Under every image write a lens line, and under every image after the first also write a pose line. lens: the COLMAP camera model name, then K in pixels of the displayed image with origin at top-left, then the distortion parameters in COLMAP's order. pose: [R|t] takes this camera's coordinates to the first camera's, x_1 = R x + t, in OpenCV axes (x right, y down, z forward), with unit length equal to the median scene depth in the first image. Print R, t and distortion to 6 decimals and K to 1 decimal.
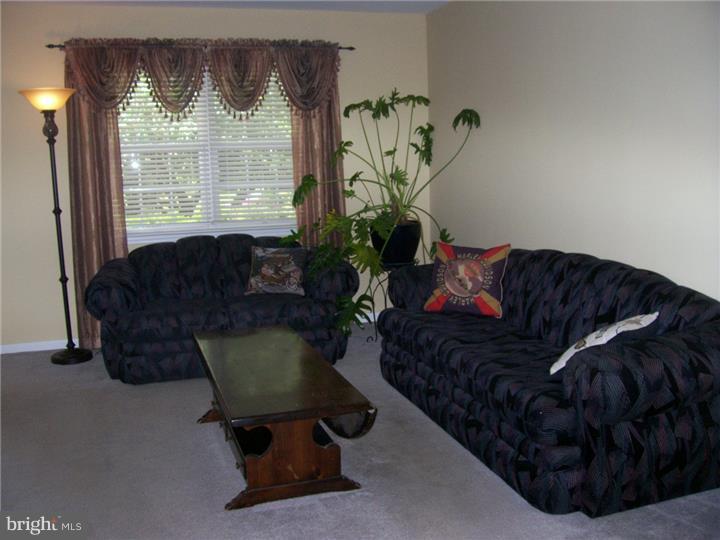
lens RADIAL K [[728.3, 0, 349.6], [0, 728.3, 269.4], [0, 0, 1]] dist [-0.177181, 0.191317]
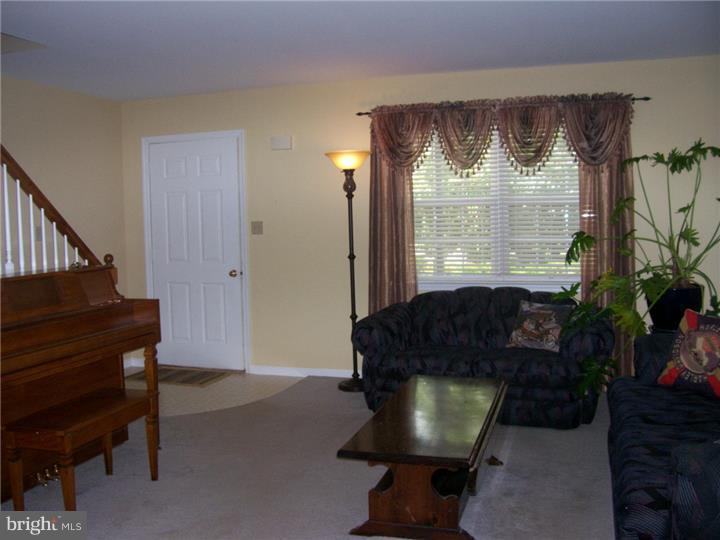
lens RADIAL K [[728.3, 0, 349.6], [0, 728.3, 269.4], [0, 0, 1]] dist [-0.177181, 0.191317]
pose [[0.818426, 0.049291, -0.572494, 0.244371], [-0.086662, 0.995506, -0.038178, -0.015487], [0.568039, 0.080859, 0.819020, 0.035728]]
